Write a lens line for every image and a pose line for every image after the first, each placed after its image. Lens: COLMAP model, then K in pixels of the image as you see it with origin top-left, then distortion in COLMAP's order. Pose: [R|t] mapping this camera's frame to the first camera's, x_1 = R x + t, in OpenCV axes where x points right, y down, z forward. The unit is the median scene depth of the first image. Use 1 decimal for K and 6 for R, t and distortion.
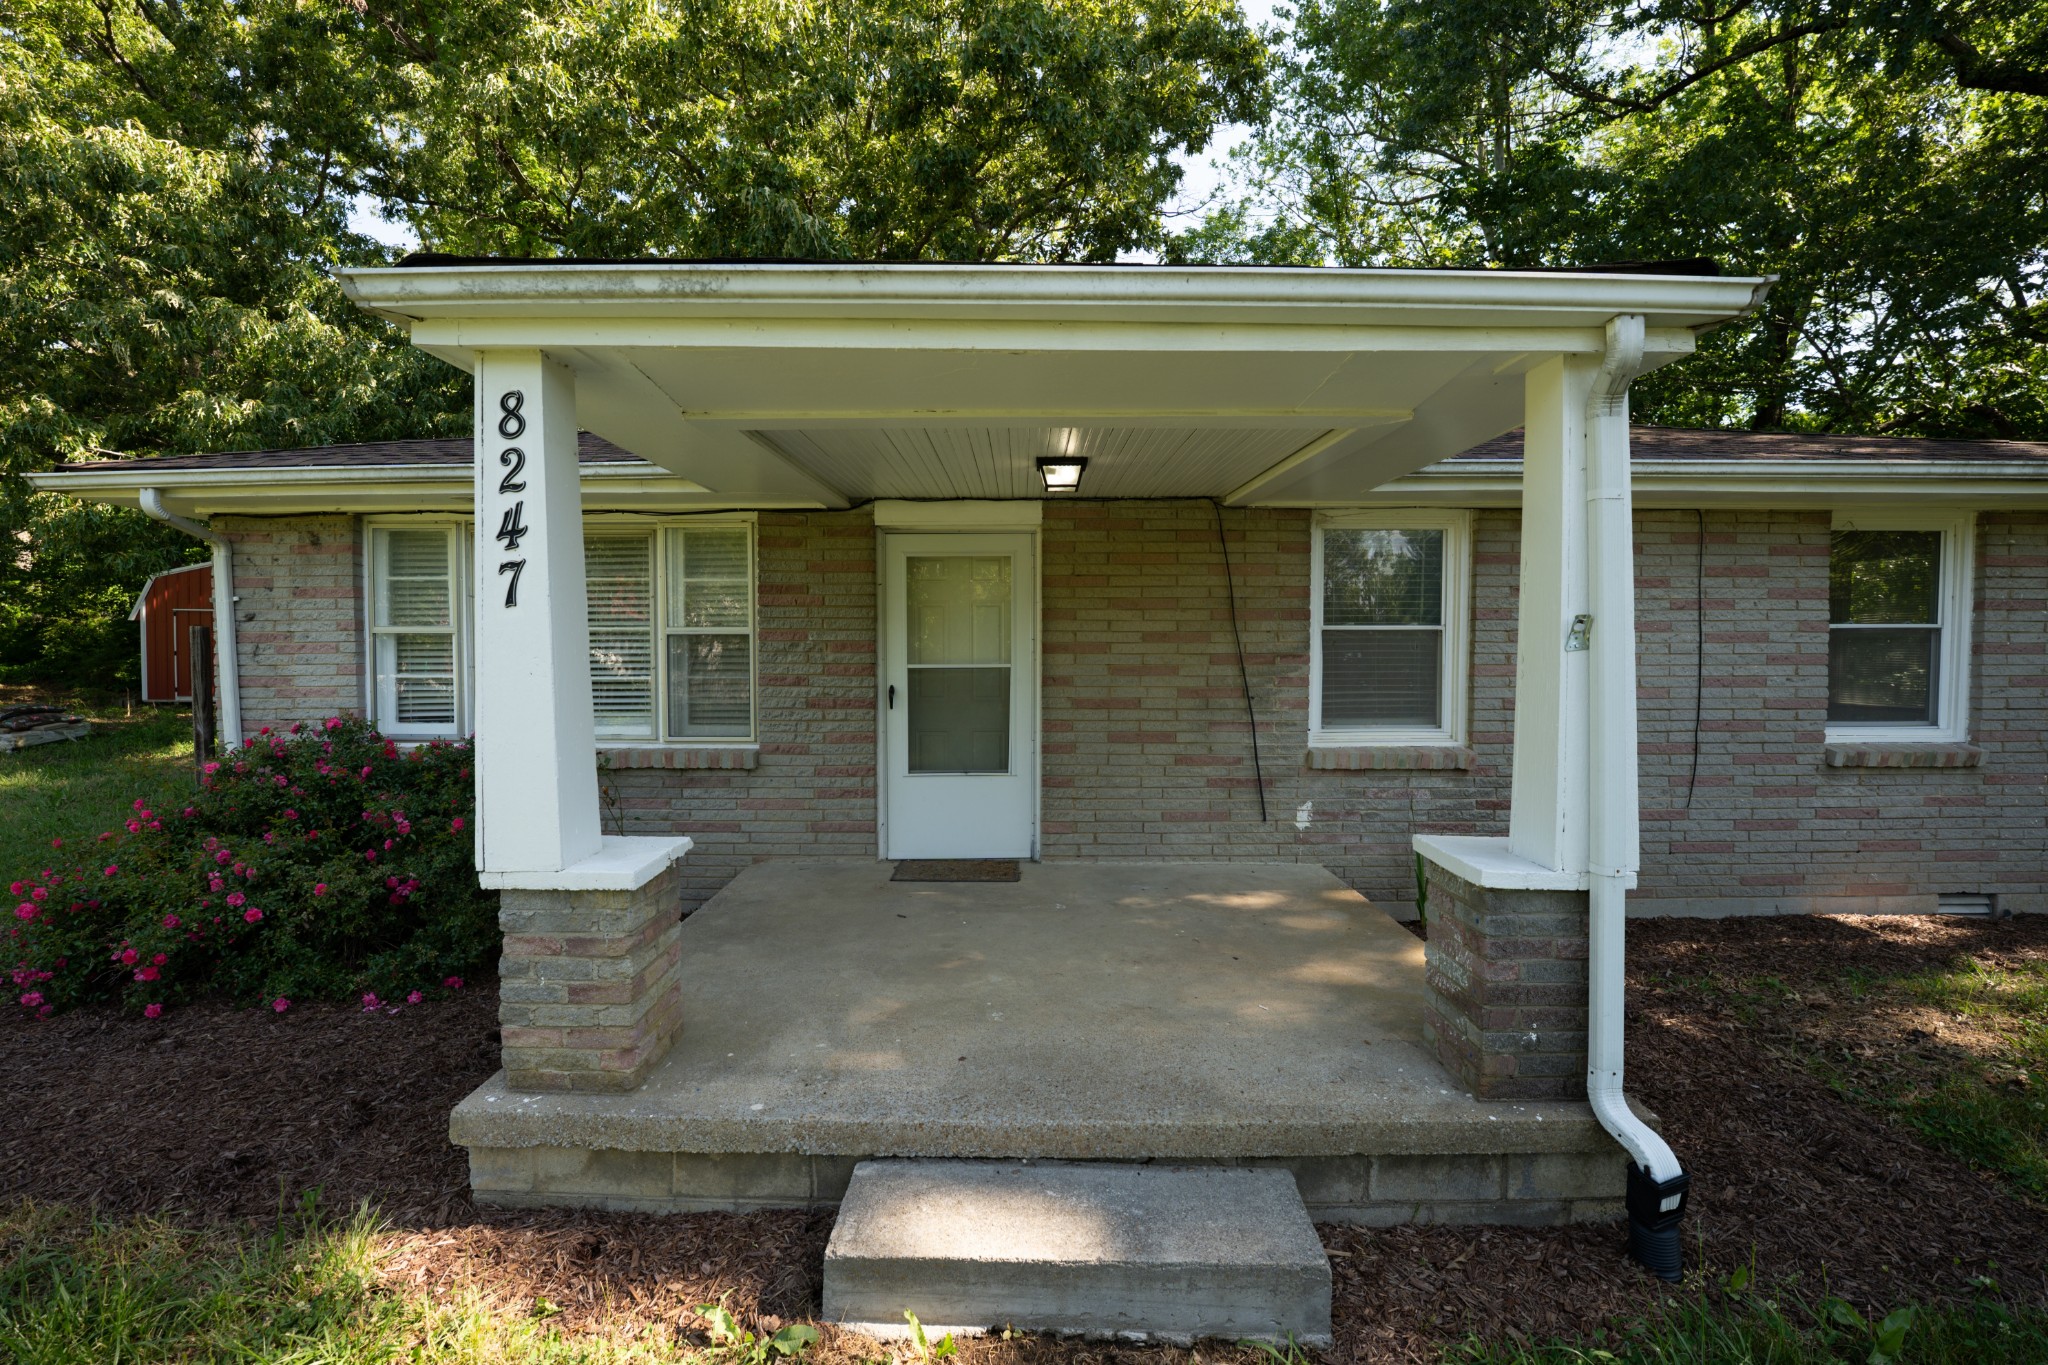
lens RADIAL K [[820.8, 0, 1012.4], [0, 820.8, 677.2], [0, 0, 1]] dist [-0.027526, -0.000195]
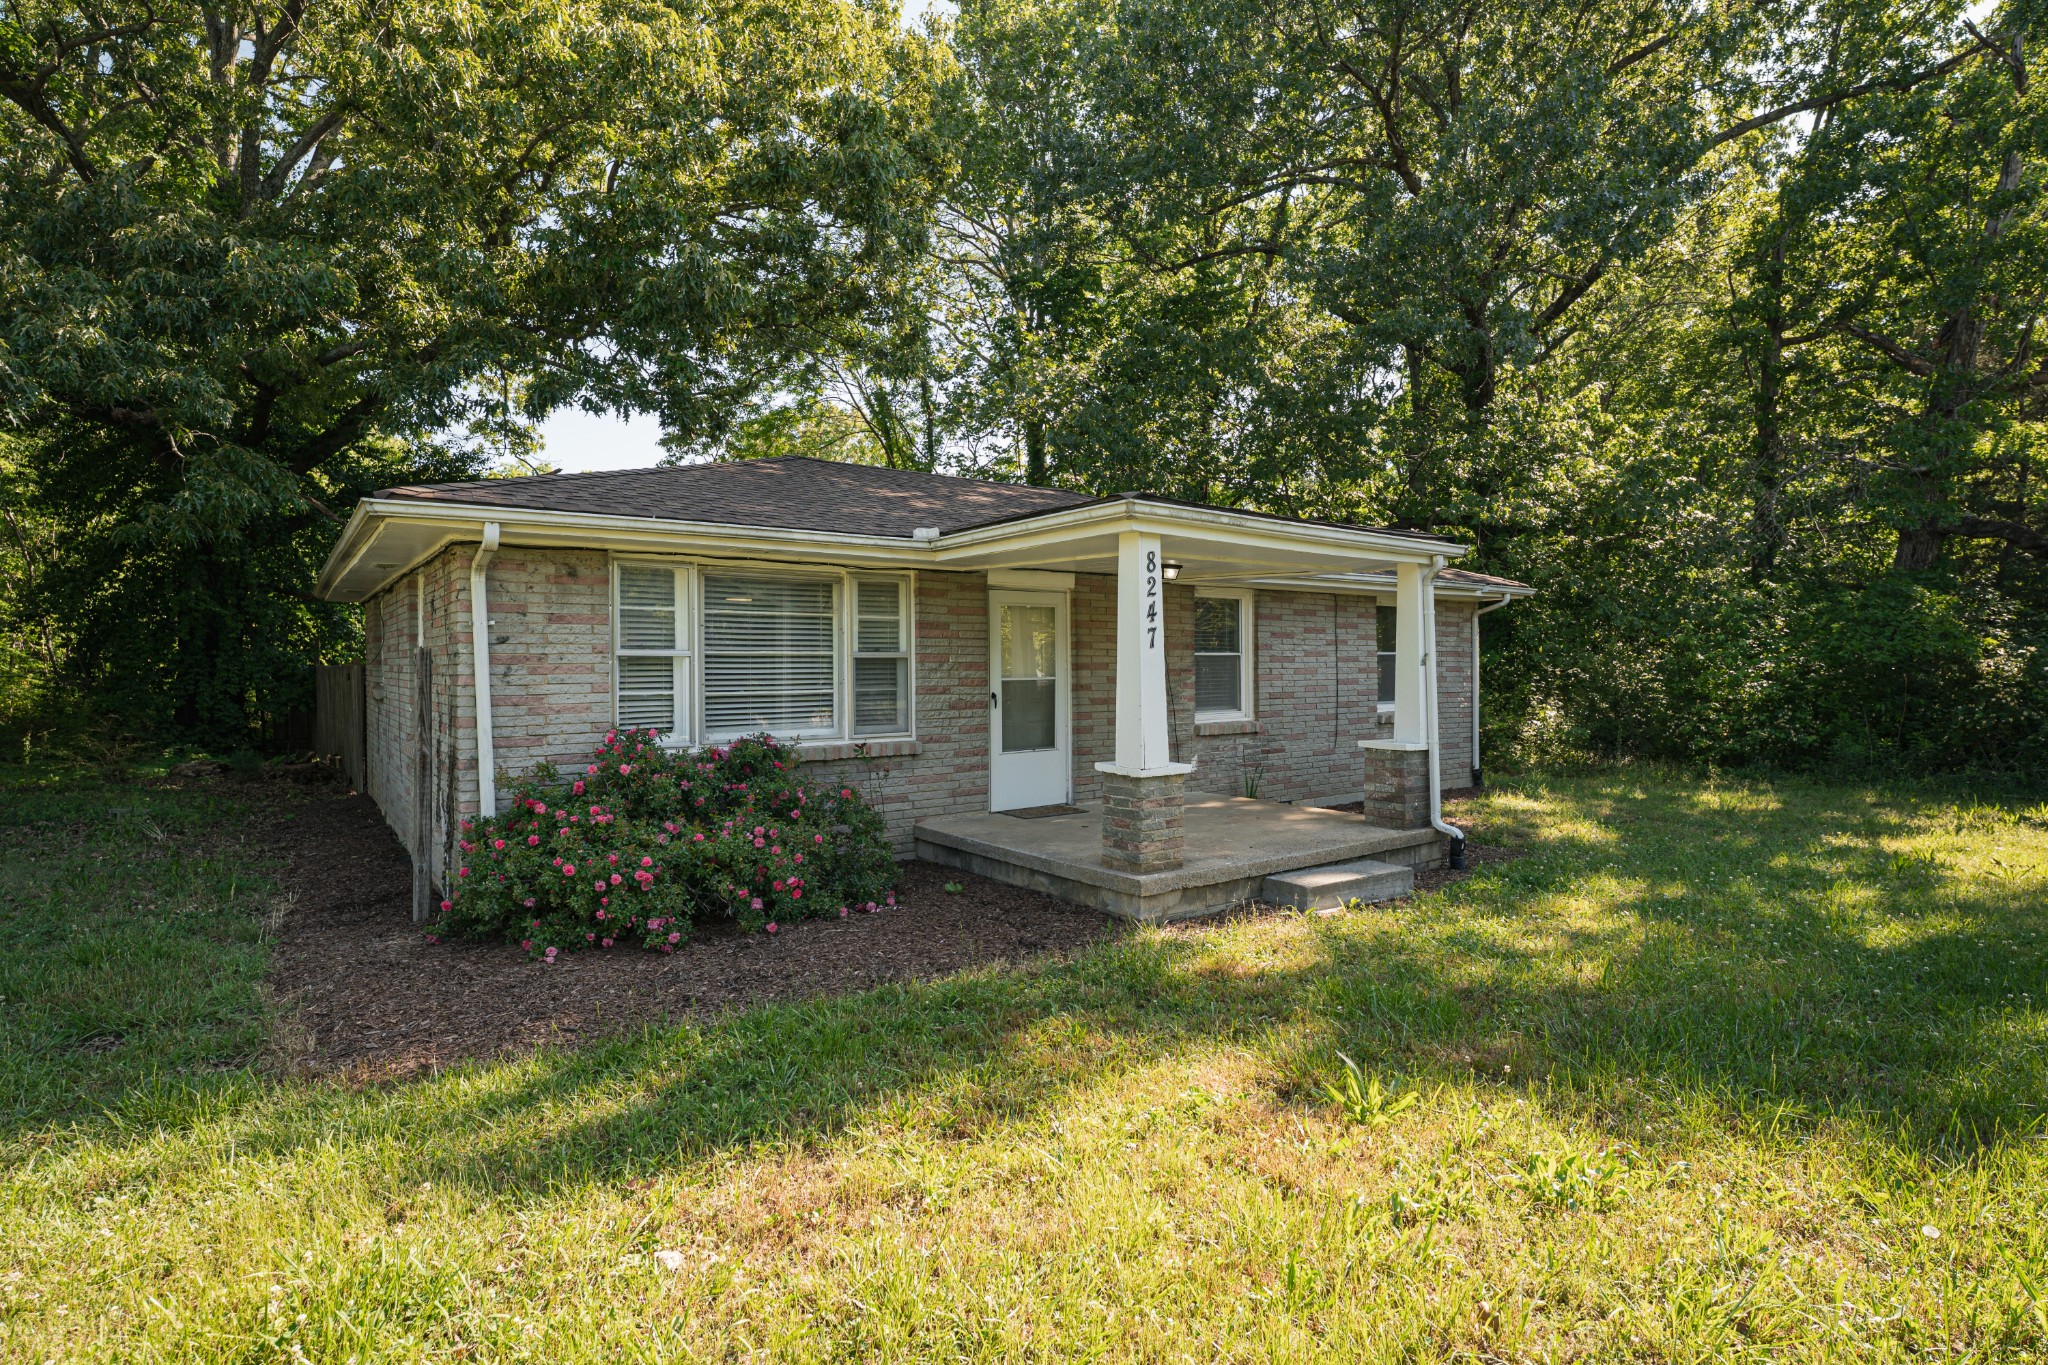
lens RADIAL K [[936.8, 0, 1021.9], [0, 936.8, 673.5], [0, 0, 1]] dist [0.000084, -0.000076]
pose [[0.812411, -0.008453, 0.583024, -1.089436], [0.026051, 0.999423, -0.021810, 0.013854], [-0.582503, 0.032907, 0.812162, -0.396968]]
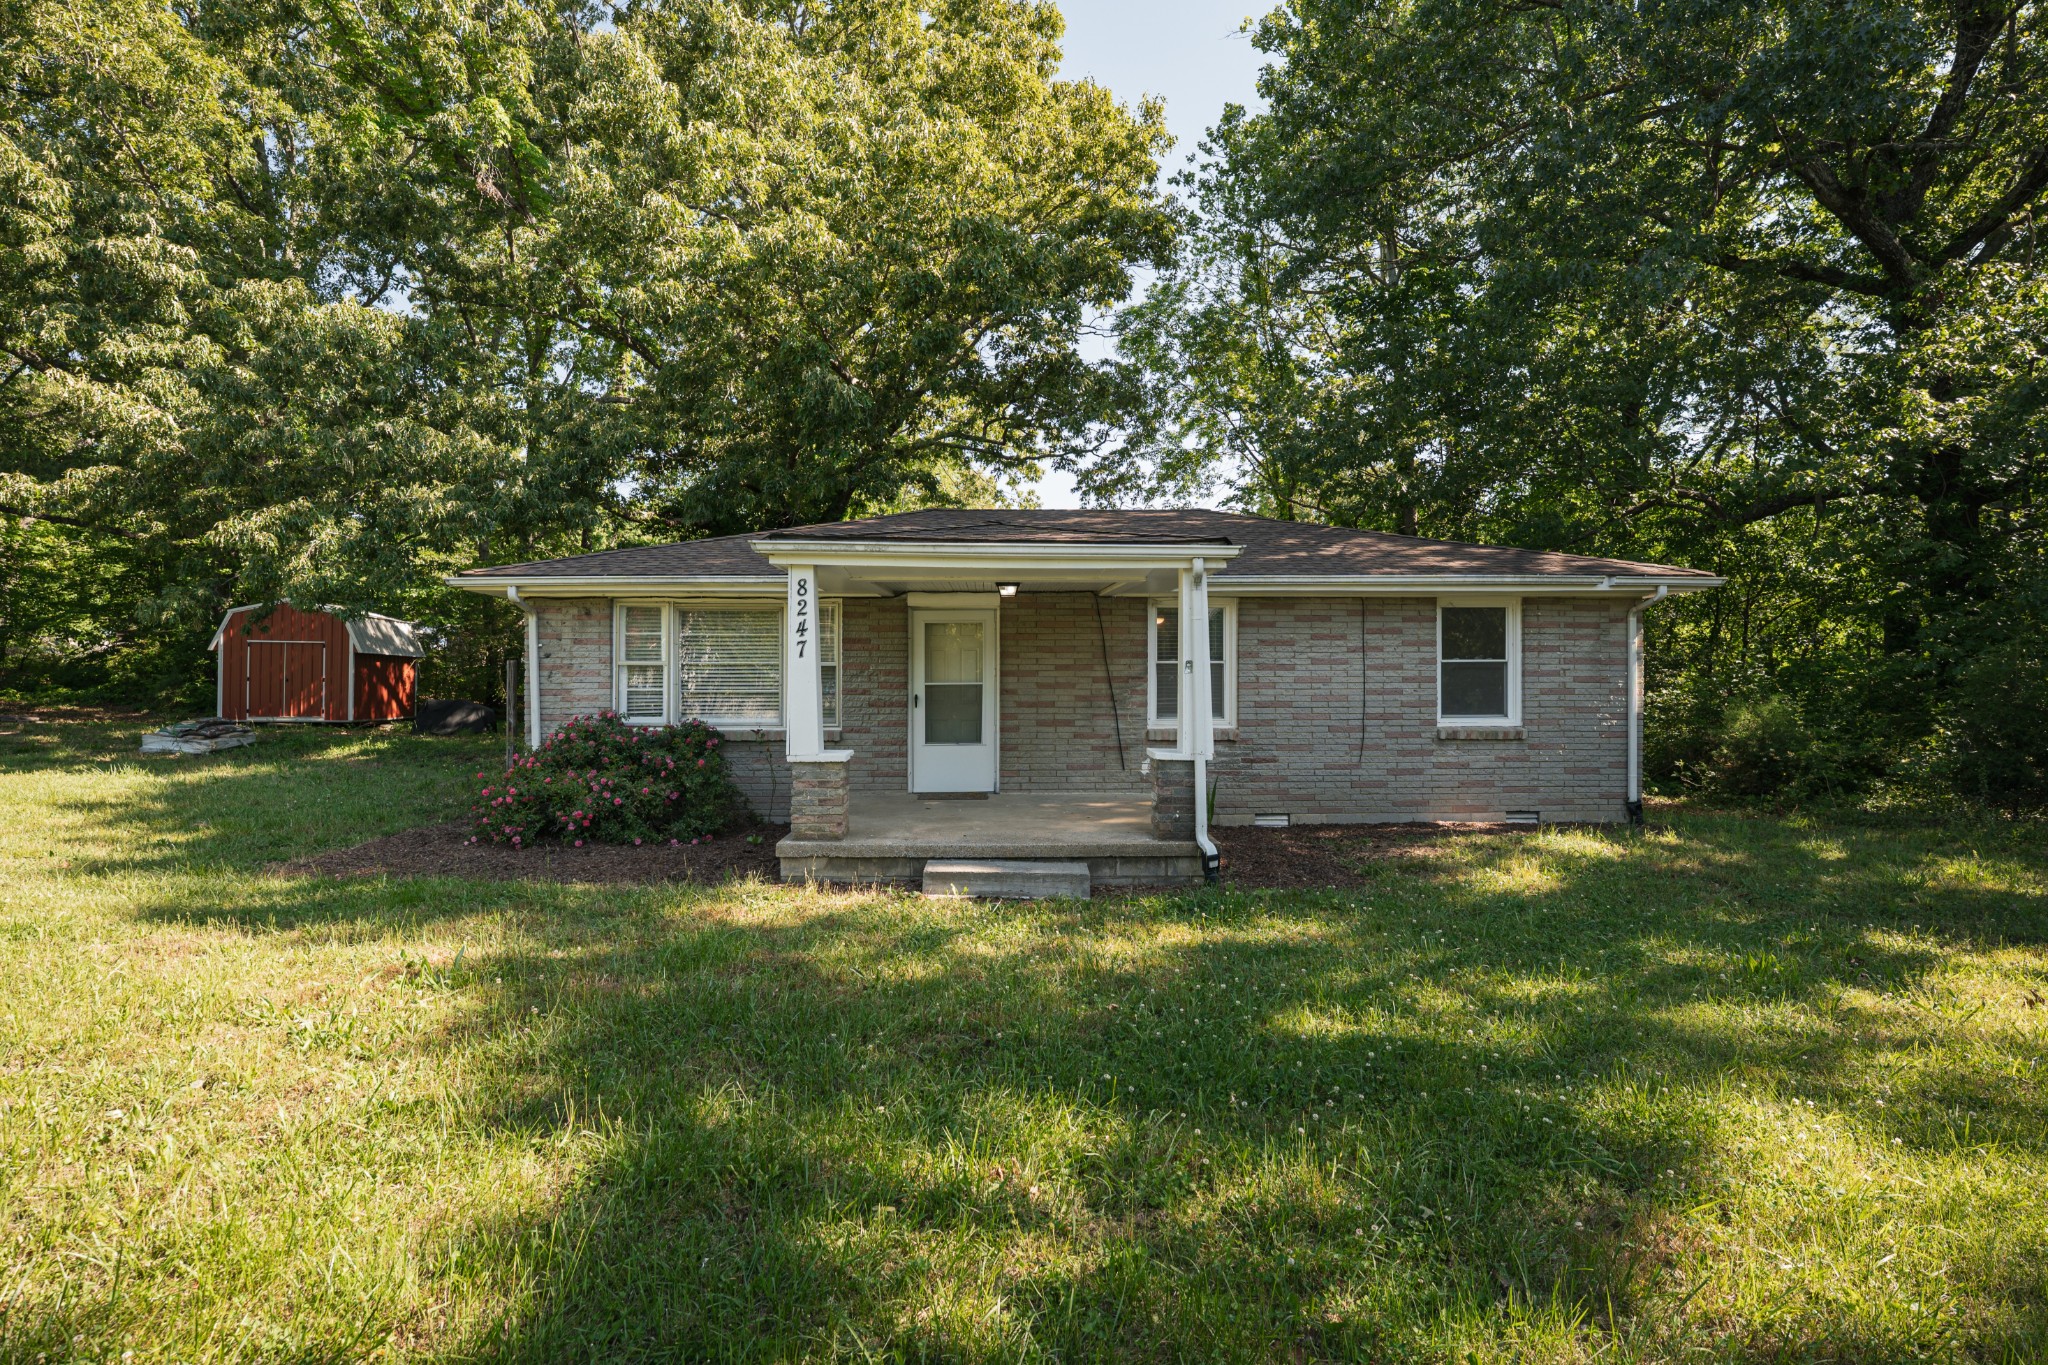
lens RADIAL K [[820.8, 0, 1012.4], [0, 820.8, 677.2], [0, 0, 1]] dist [-0.027526, -0.000195]
pose [[0.999231, -0.000039, 0.039200, -0.007098], [0.001375, 0.999419, -0.034055, 0.033843], [-0.039176, 0.034082, 0.998651, -0.805308]]
